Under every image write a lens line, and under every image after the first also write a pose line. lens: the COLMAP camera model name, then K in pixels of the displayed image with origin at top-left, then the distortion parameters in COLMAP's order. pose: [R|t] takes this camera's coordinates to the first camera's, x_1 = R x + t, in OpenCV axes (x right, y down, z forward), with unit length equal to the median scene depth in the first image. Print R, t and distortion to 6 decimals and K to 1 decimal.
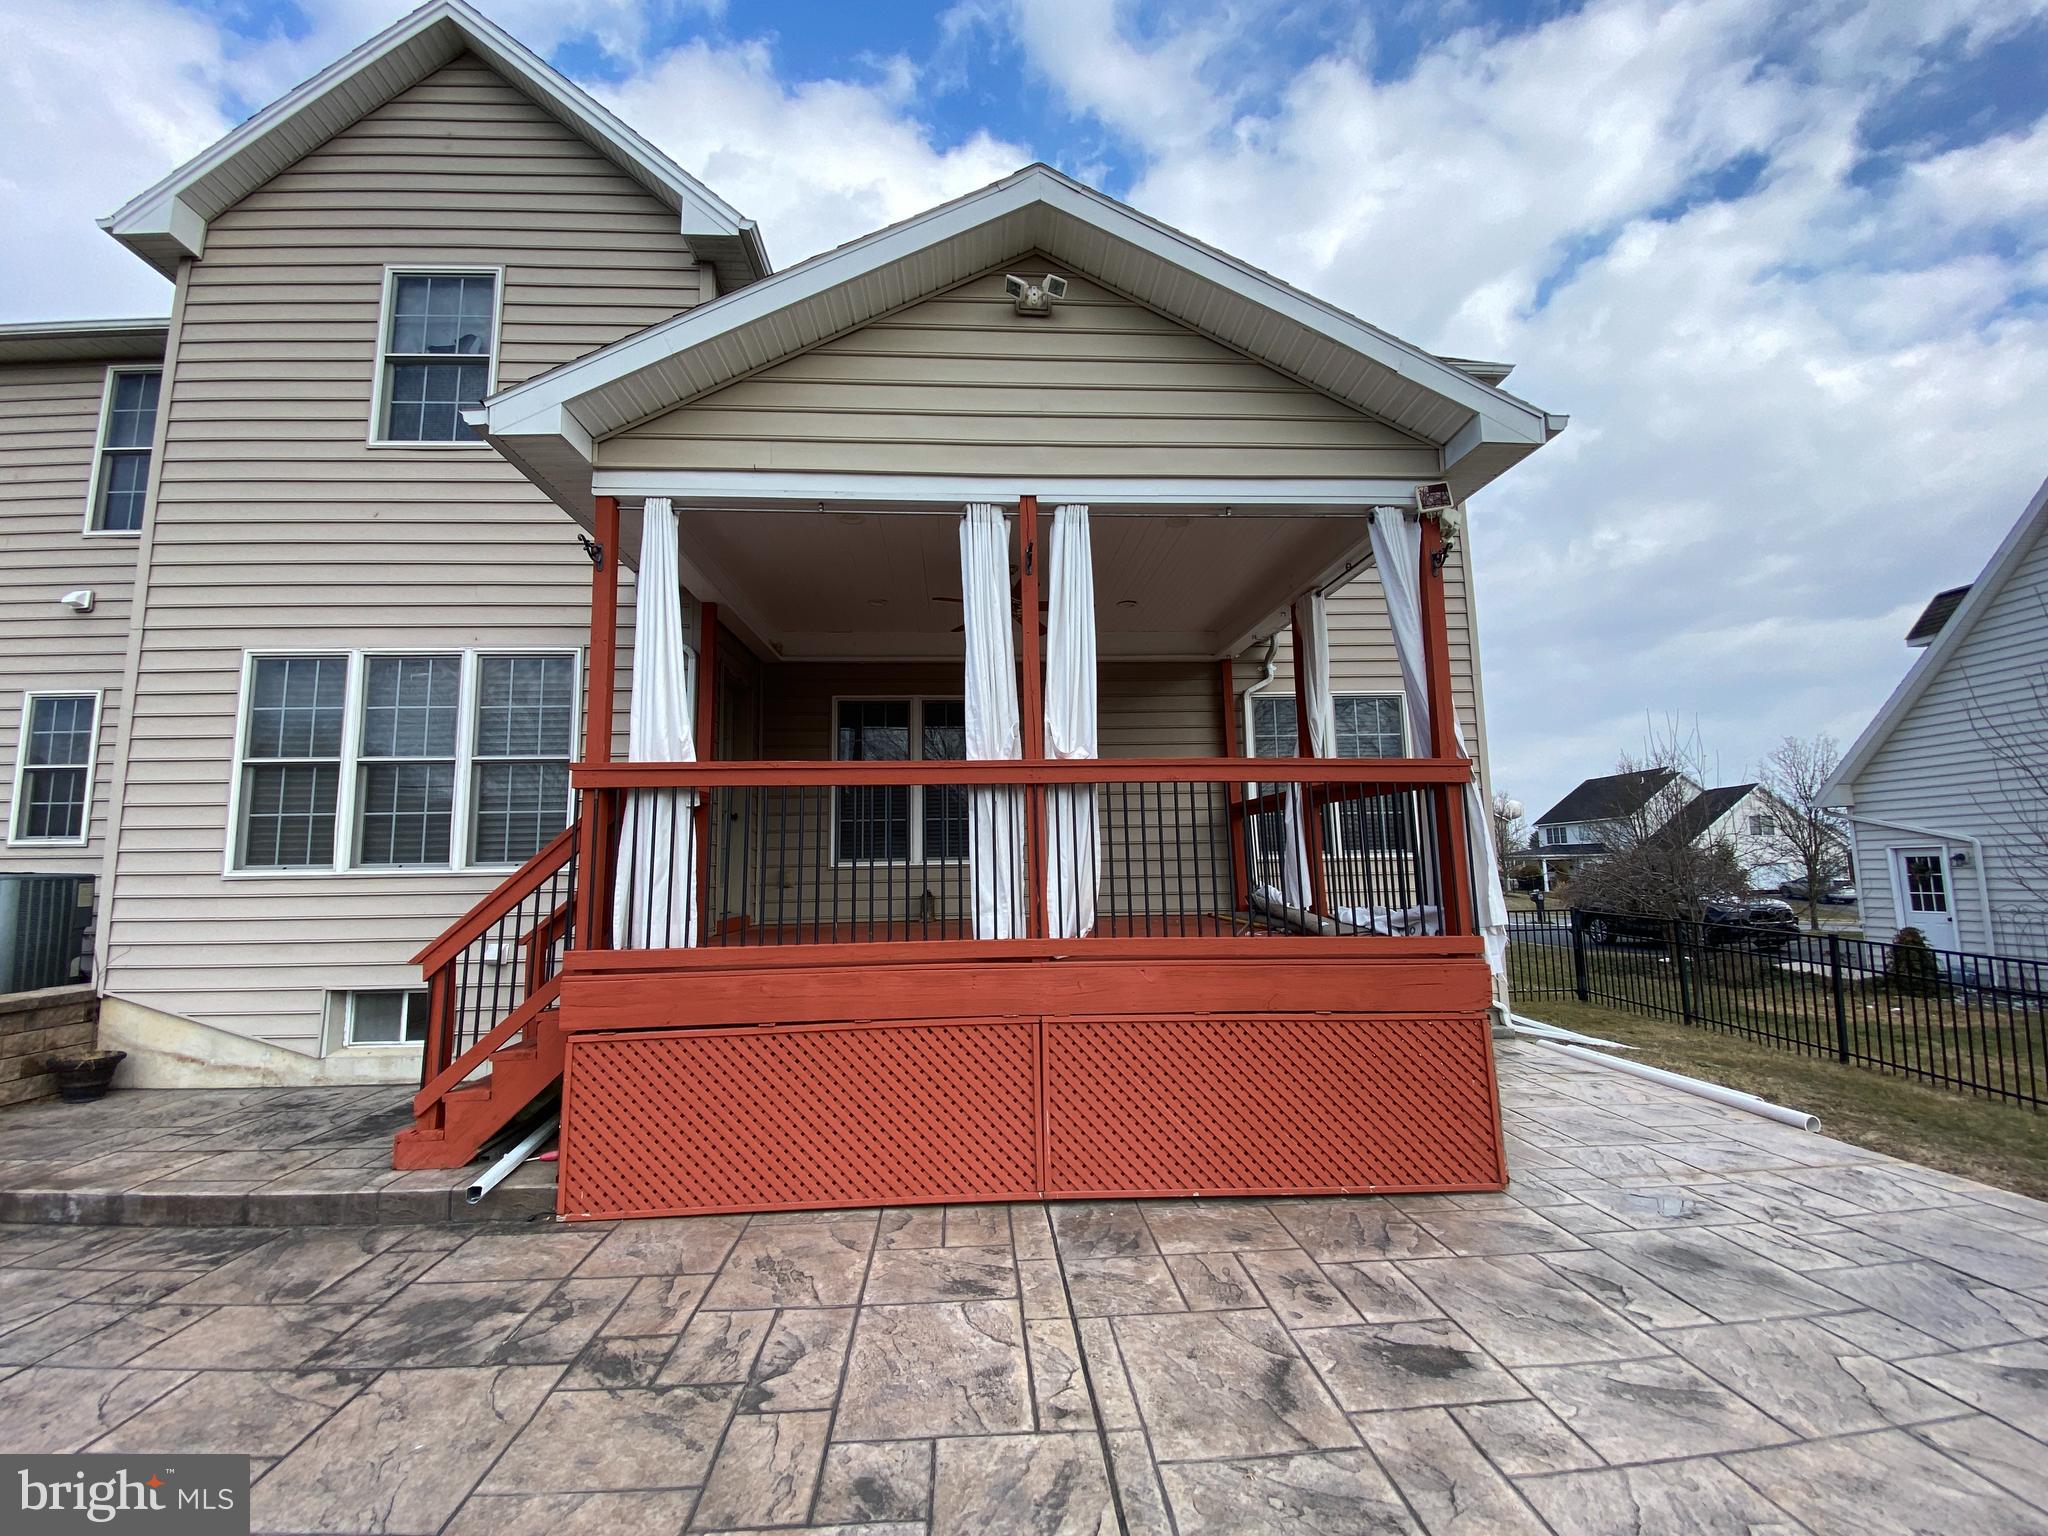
lens RADIAL K [[840.1, 0, 1026.6], [0, 840.1, 765.7], [0, 0, 1]] dist [0.025143, -0.018755]
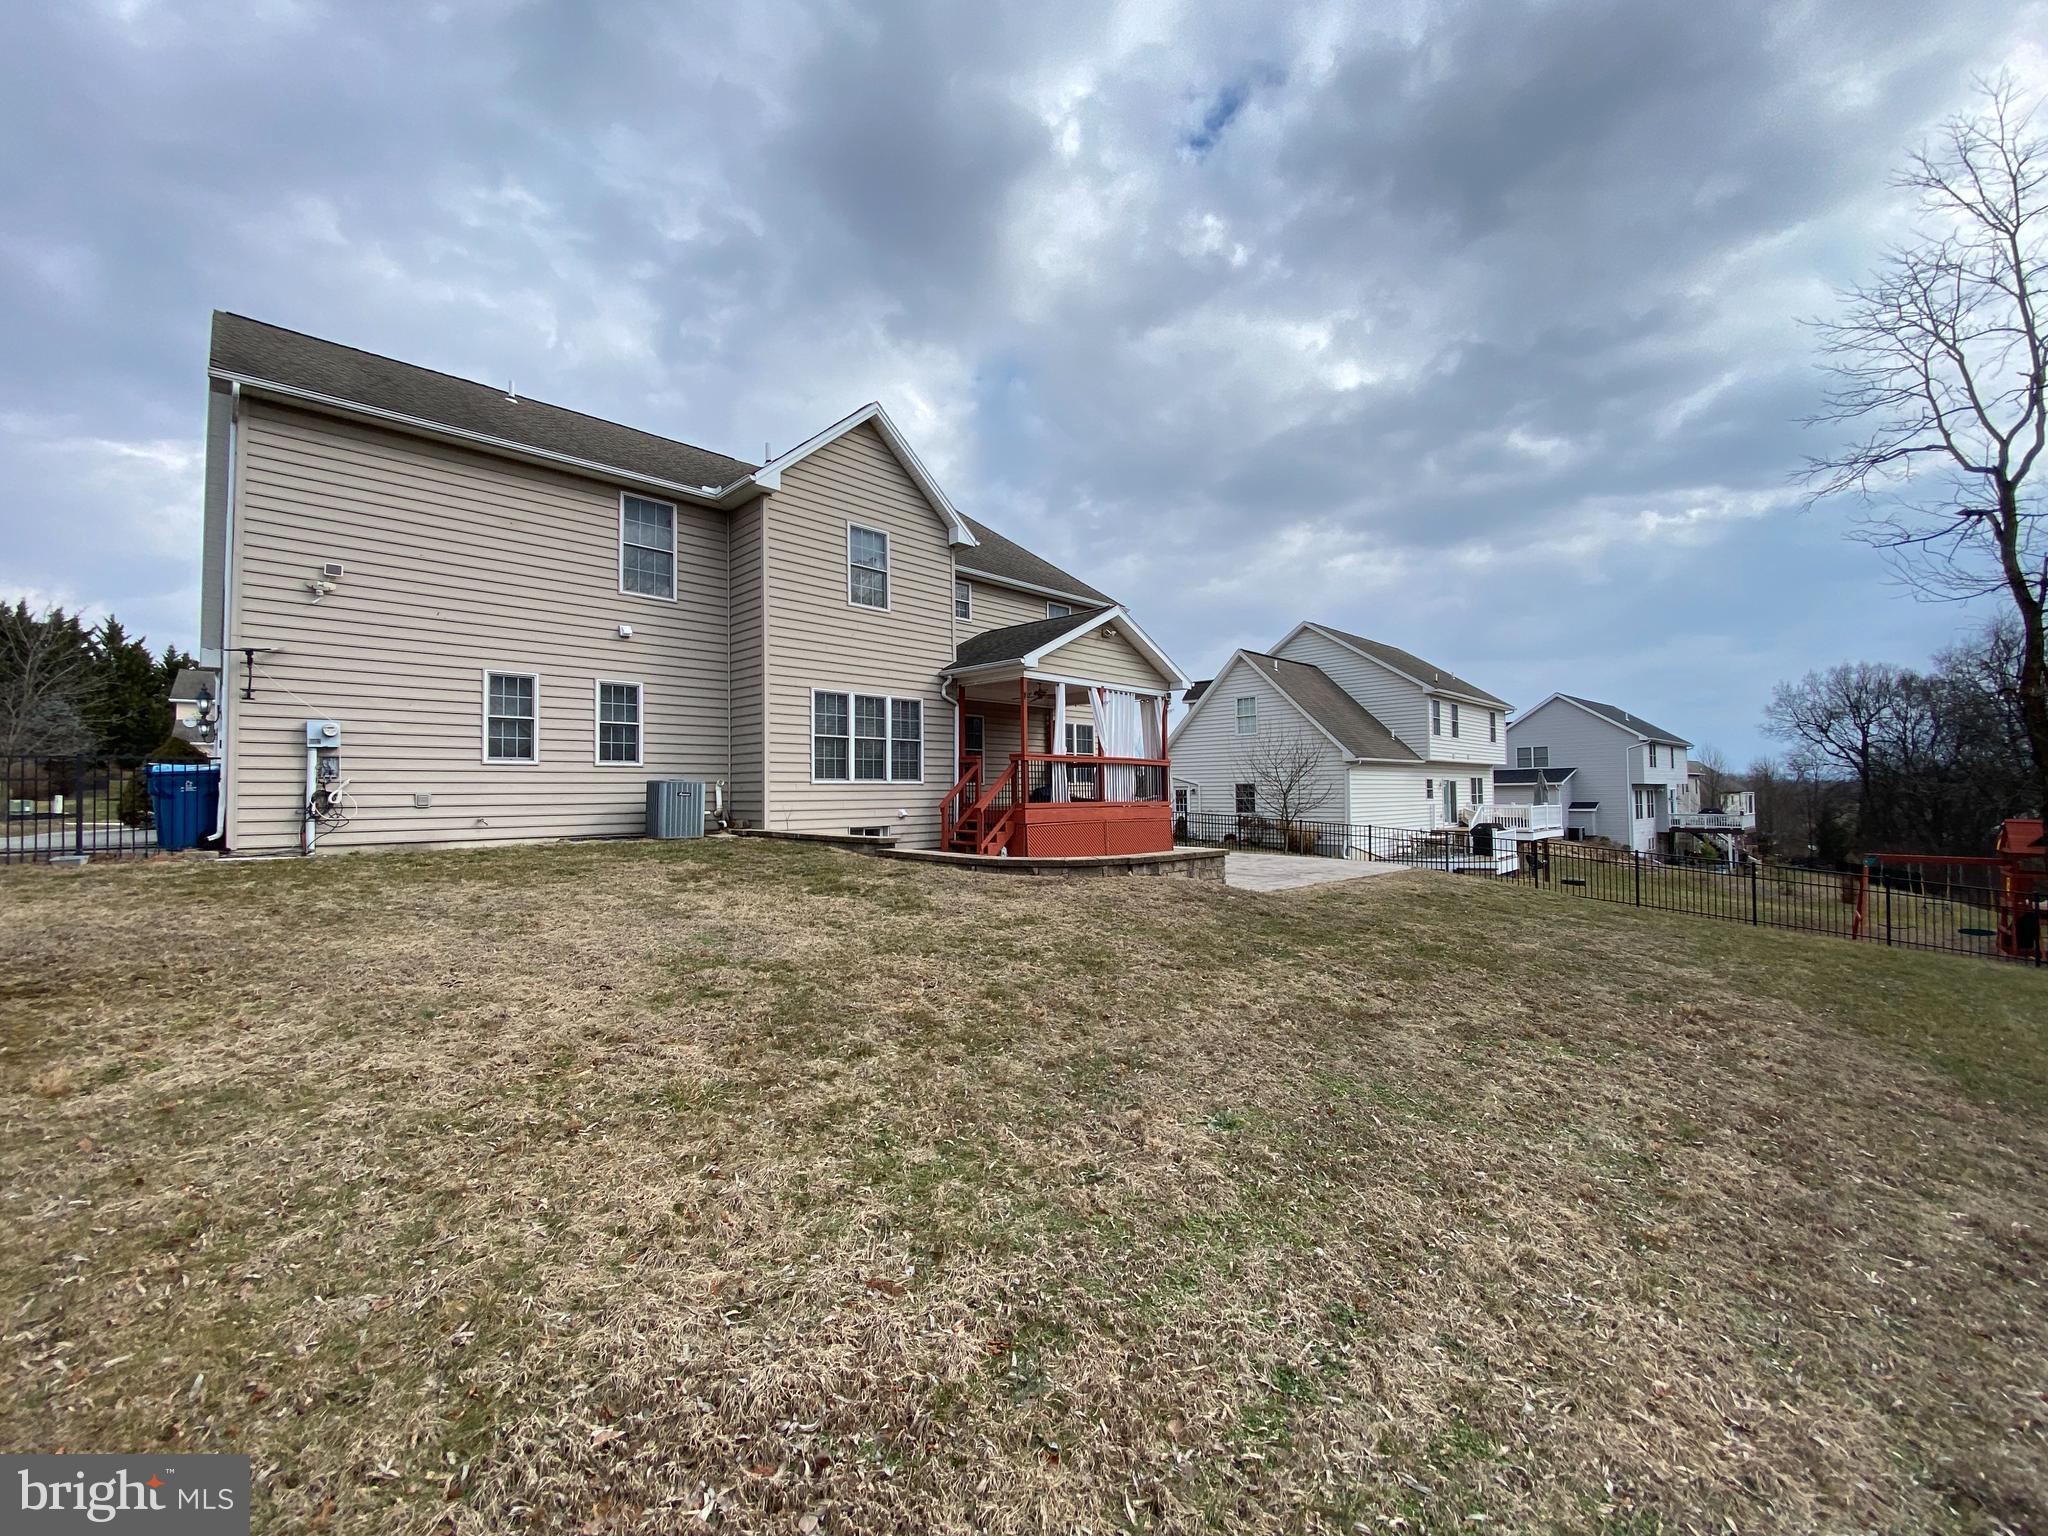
lens RADIAL K [[840.1, 0, 1026.6], [0, 840.1, 765.7], [0, 0, 1]] dist [0.025143, -0.018755]
pose [[0.739108, 0.037401, 0.672547, -2.076563], [-0.092483, 0.994636, 0.046323, -0.086106], [-0.667207, -0.096437, 0.738603, -1.180190]]
